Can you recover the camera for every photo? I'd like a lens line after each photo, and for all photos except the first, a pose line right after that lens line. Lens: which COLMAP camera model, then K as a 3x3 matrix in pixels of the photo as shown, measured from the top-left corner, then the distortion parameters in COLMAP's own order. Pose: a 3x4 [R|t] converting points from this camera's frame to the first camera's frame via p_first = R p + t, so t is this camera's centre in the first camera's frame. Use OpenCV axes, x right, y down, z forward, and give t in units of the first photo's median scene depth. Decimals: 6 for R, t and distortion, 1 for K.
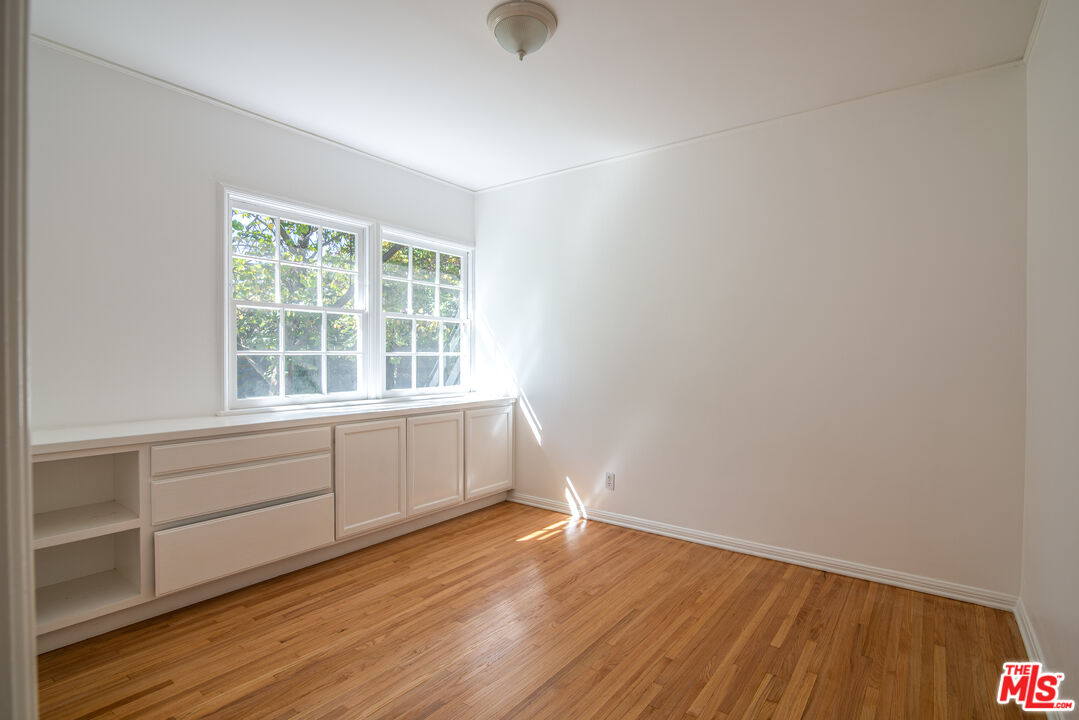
lens RADIAL K [[506.0, 0, 540.9], [0, 506.0, 363.4], [0, 0, 1]] dist [-0.026515, -0.000160]
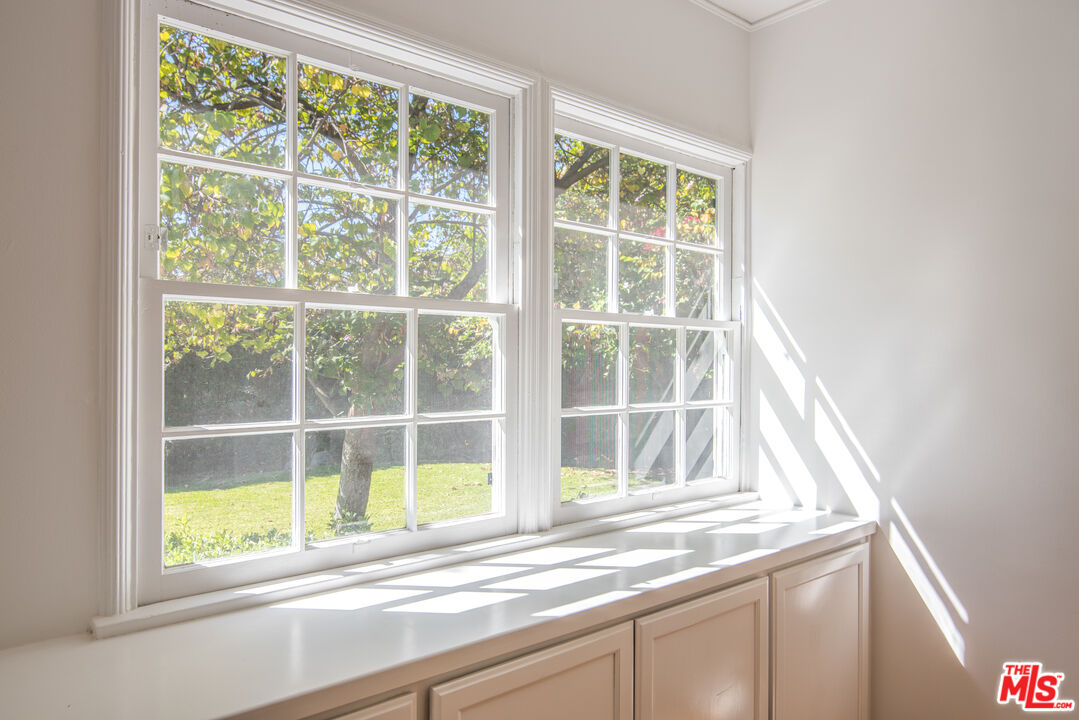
lens RADIAL K [[636.5, 0, 537.6], [0, 636.5, 363.5], [0, 0, 1]] dist [-0.025864, -0.000505]
pose [[0.967413, 0.003330, -0.253181, -0.189332], [-0.006588, 0.999906, -0.012021, -0.049618], [0.253118, 0.013297, 0.967344, 0.486695]]
